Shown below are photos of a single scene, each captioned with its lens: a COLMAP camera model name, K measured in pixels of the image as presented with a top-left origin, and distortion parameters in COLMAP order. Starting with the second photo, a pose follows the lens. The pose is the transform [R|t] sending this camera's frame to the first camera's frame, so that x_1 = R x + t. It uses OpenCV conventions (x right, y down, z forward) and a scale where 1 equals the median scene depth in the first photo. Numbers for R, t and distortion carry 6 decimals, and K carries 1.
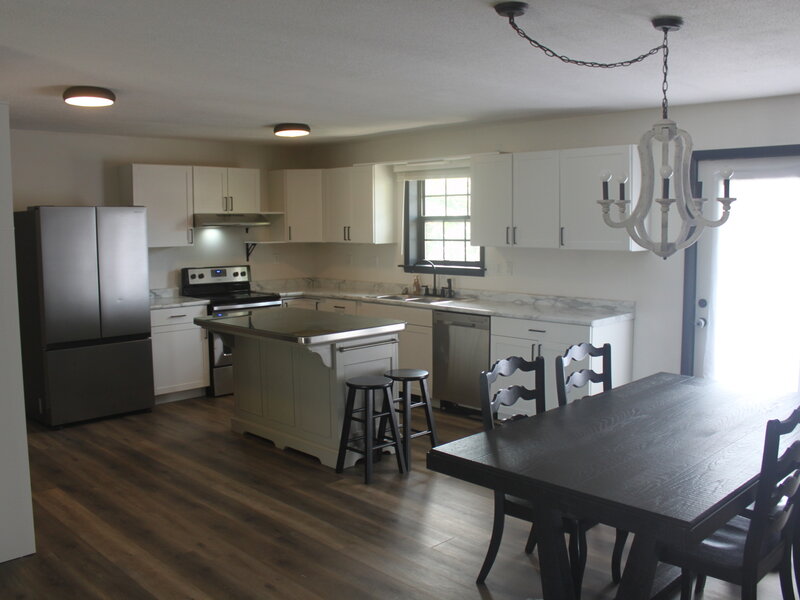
lens RADIAL K [[740.6, 0, 396.7], [0, 740.6, 304.8], [0, 0, 1]] dist [-0.102658, 0.000000]
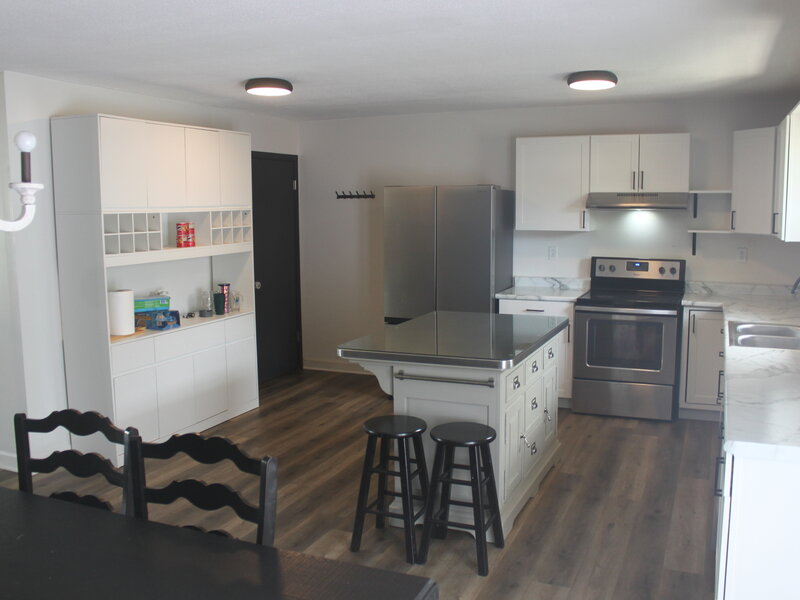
lens RADIAL K [[740.6, 0, 398.1], [0, 740.6, 295.3], [0, 0, 1]] dist [-0.102658, 0.000000]
pose [[0.366538, 0.115726, -0.923178, 0.415288], [-0.092725, 0.991838, 0.087518, -0.059364], [0.925771, 0.053523, 0.374277, 0.474879]]
